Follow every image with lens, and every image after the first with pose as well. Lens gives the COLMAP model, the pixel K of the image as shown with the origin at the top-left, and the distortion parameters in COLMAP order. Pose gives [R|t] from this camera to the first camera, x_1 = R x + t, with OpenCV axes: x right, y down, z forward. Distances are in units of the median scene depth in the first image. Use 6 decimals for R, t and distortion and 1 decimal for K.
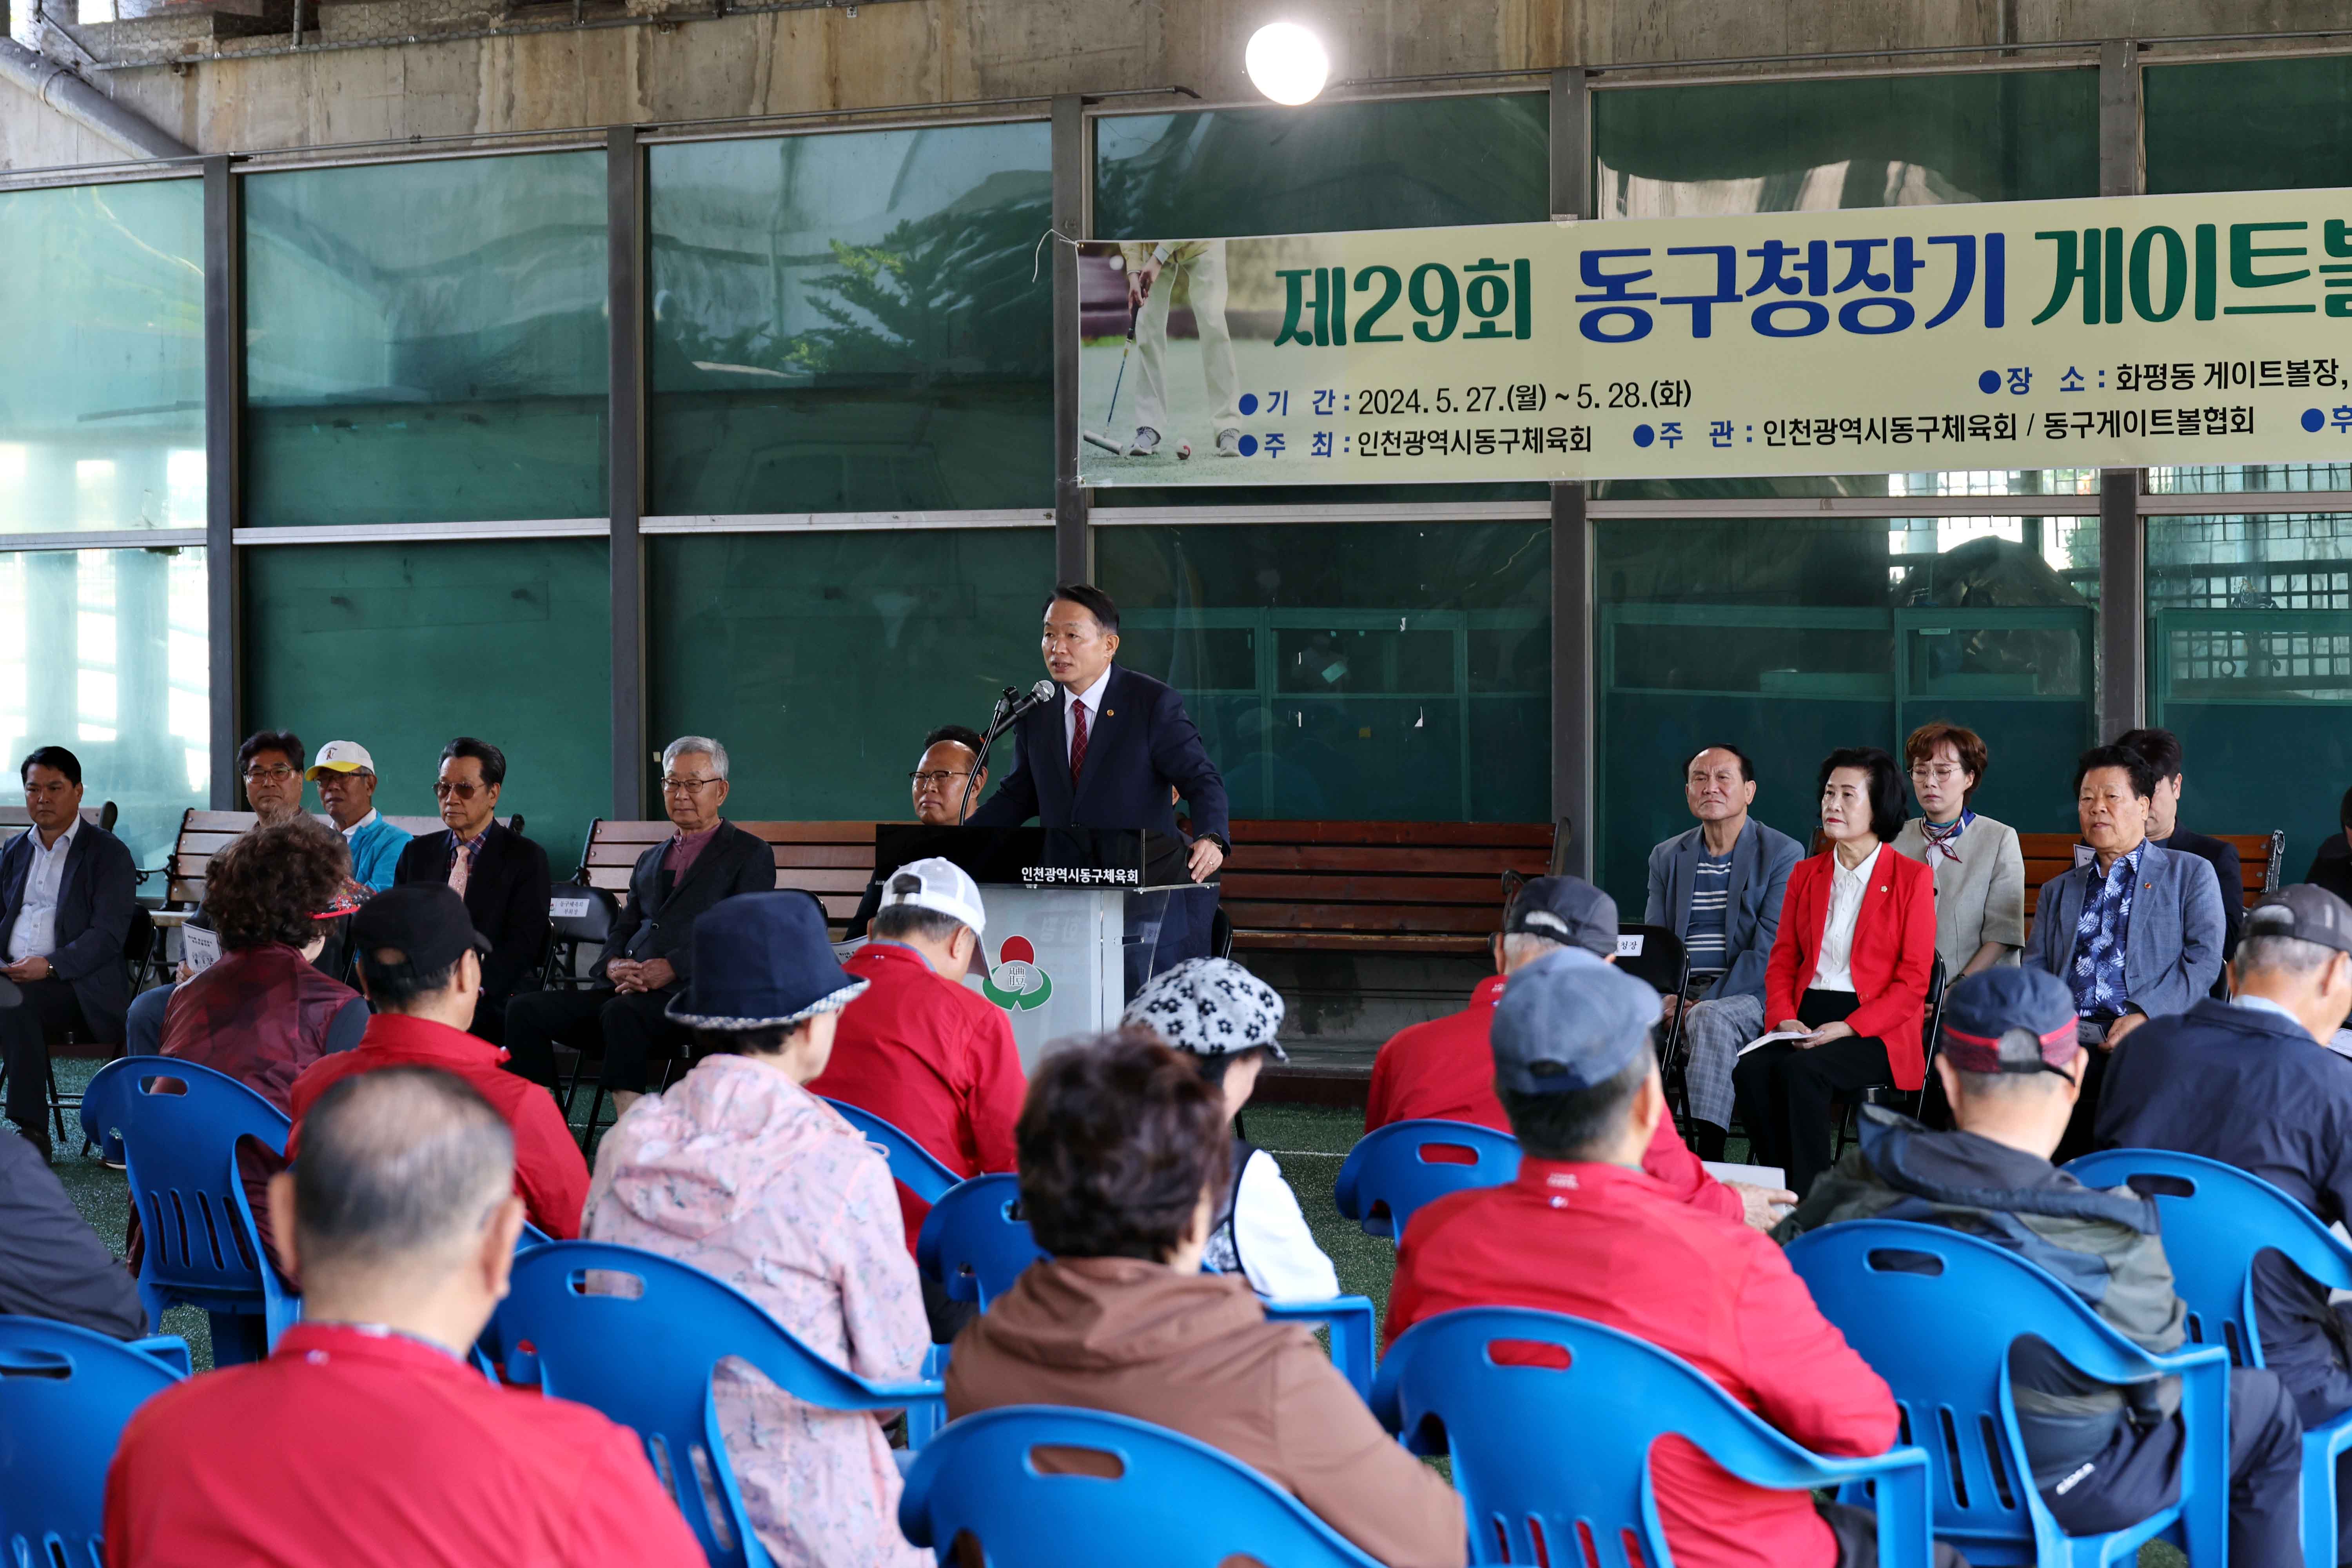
lens RADIAL K [[5112.1, 0, 1446.9], [0, 5112.1, 975.0], [0, 0, 1]] dist [-0.115949, -1.120756]
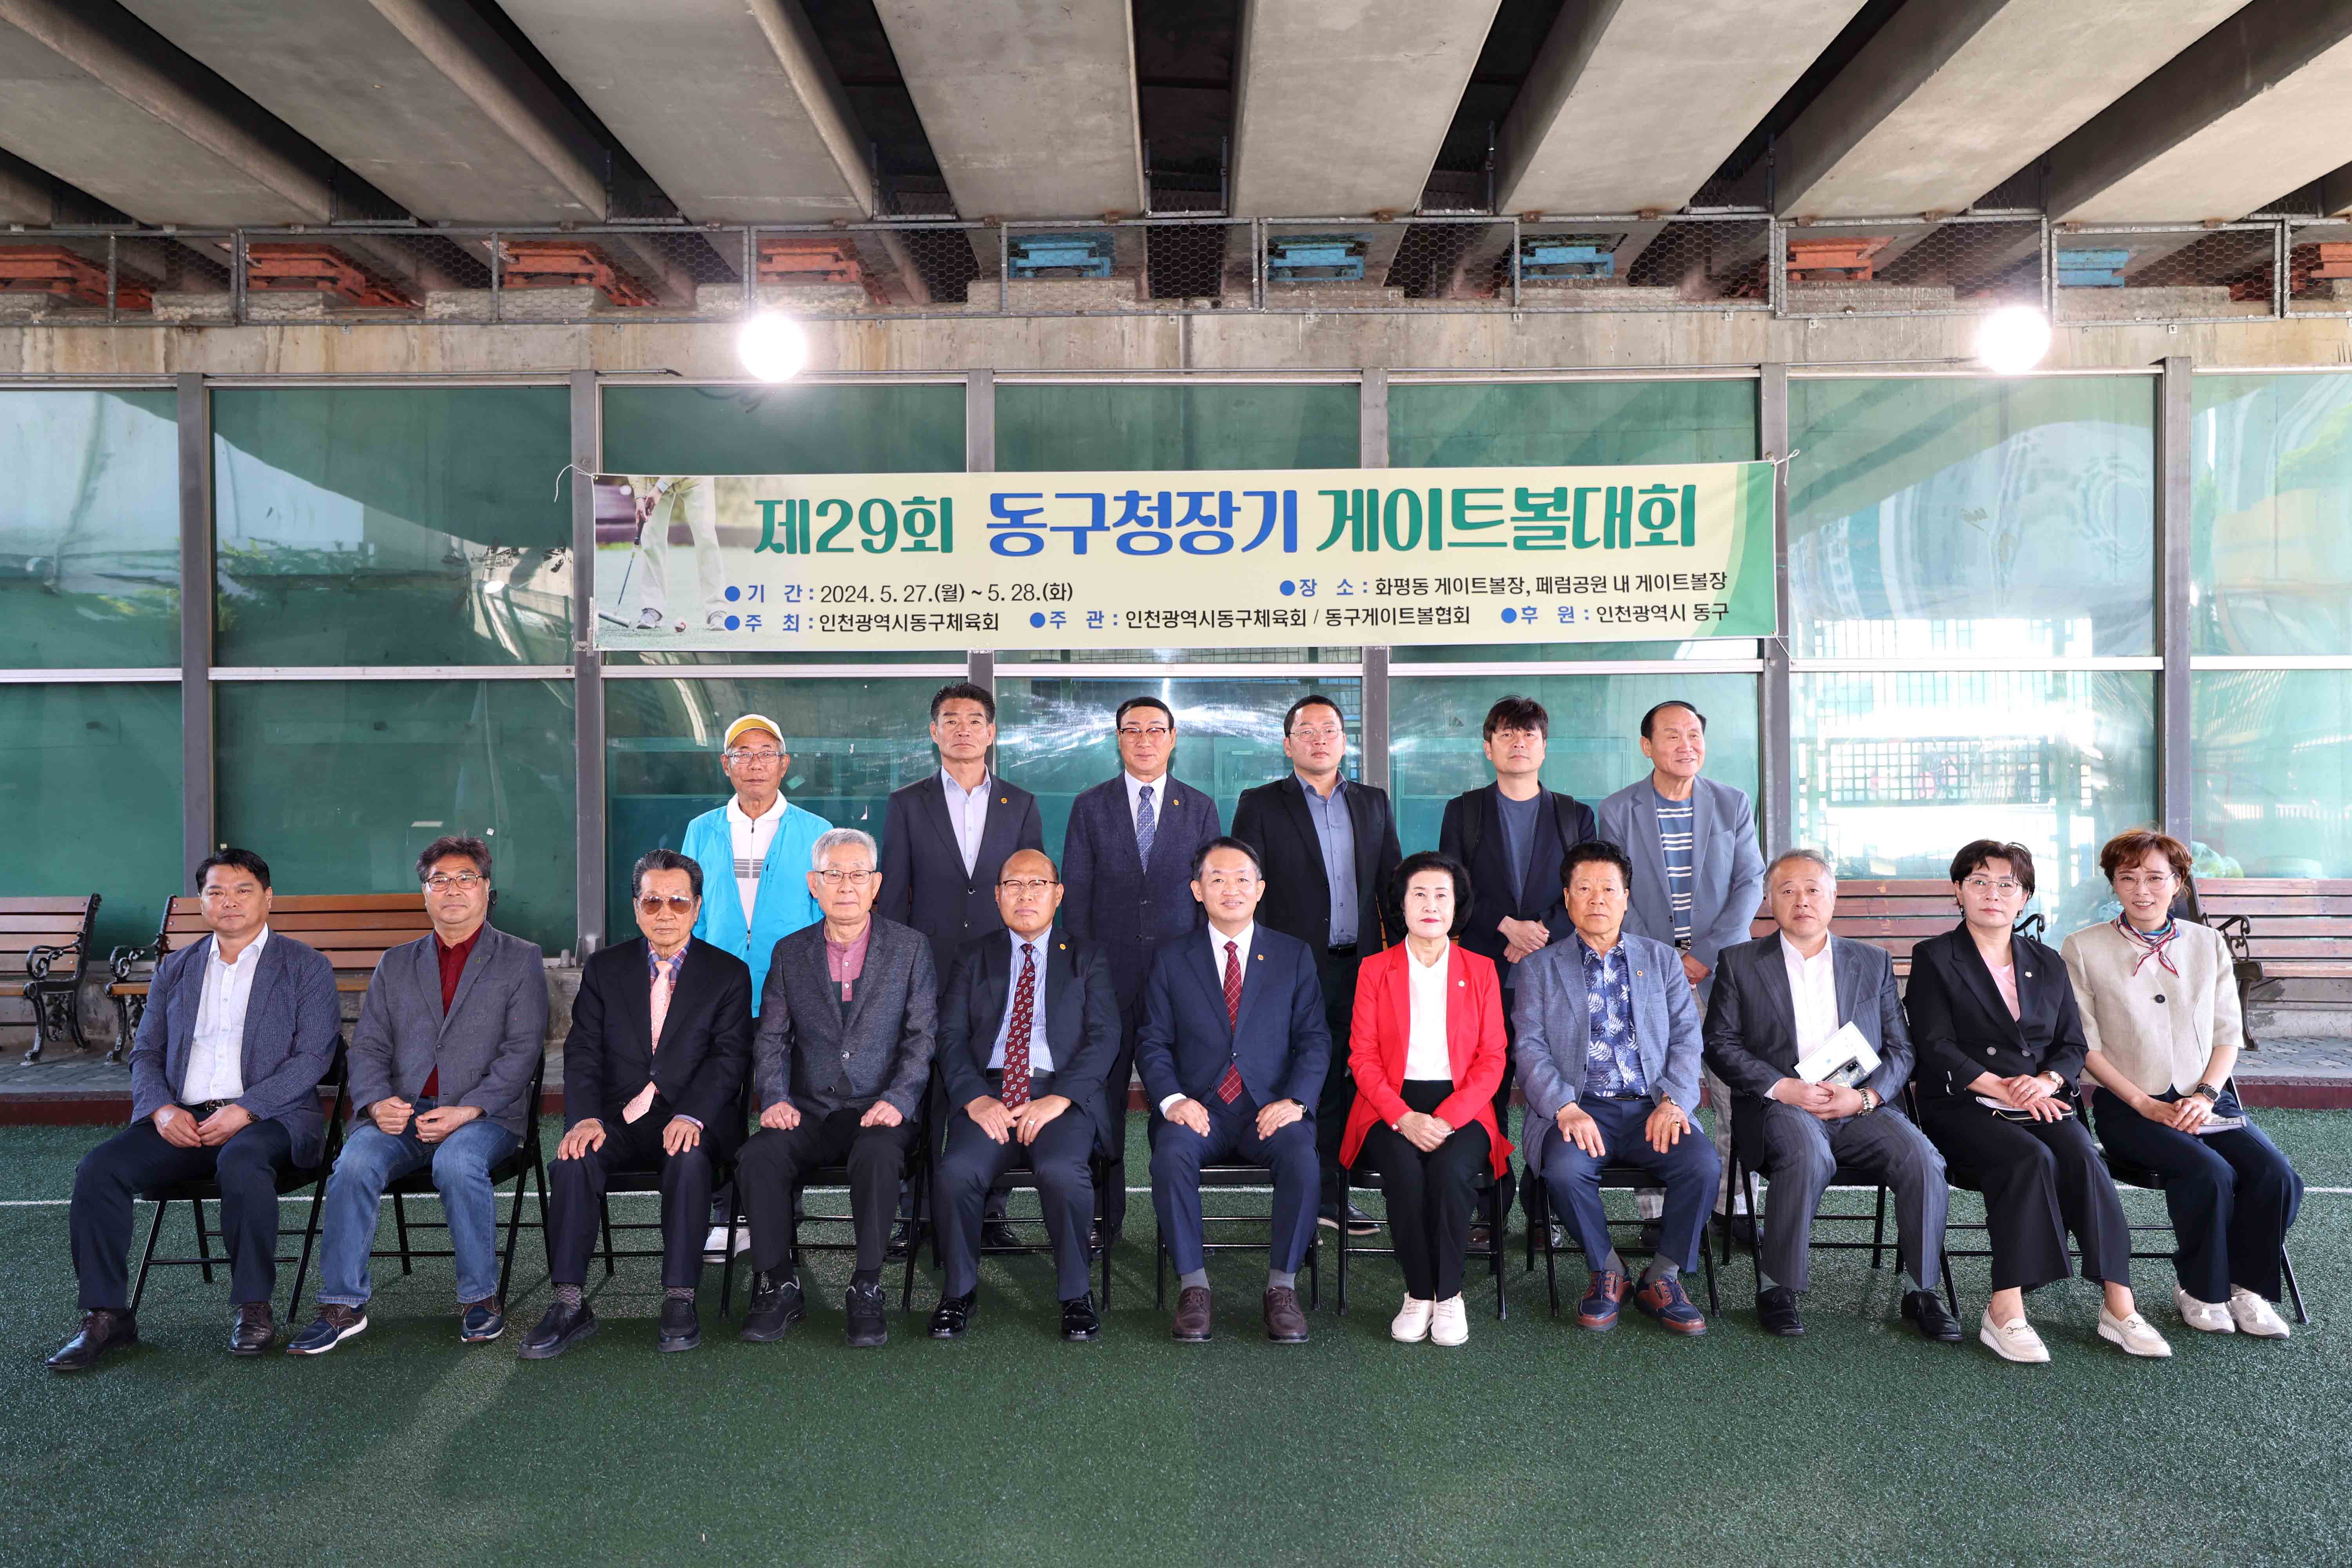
lens RADIAL K [[1743.1, 0, 1159.9], [0, 1743.1, 773.4], [0, 0, 1]] dist [-0.022713, 0.040365]
pose [[0.894691, -0.003935, 0.446669, -0.153599], [0.031943, 0.997965, -0.055191, -0.032461], [-0.445543, 0.063647, 0.892995, 0.535252]]
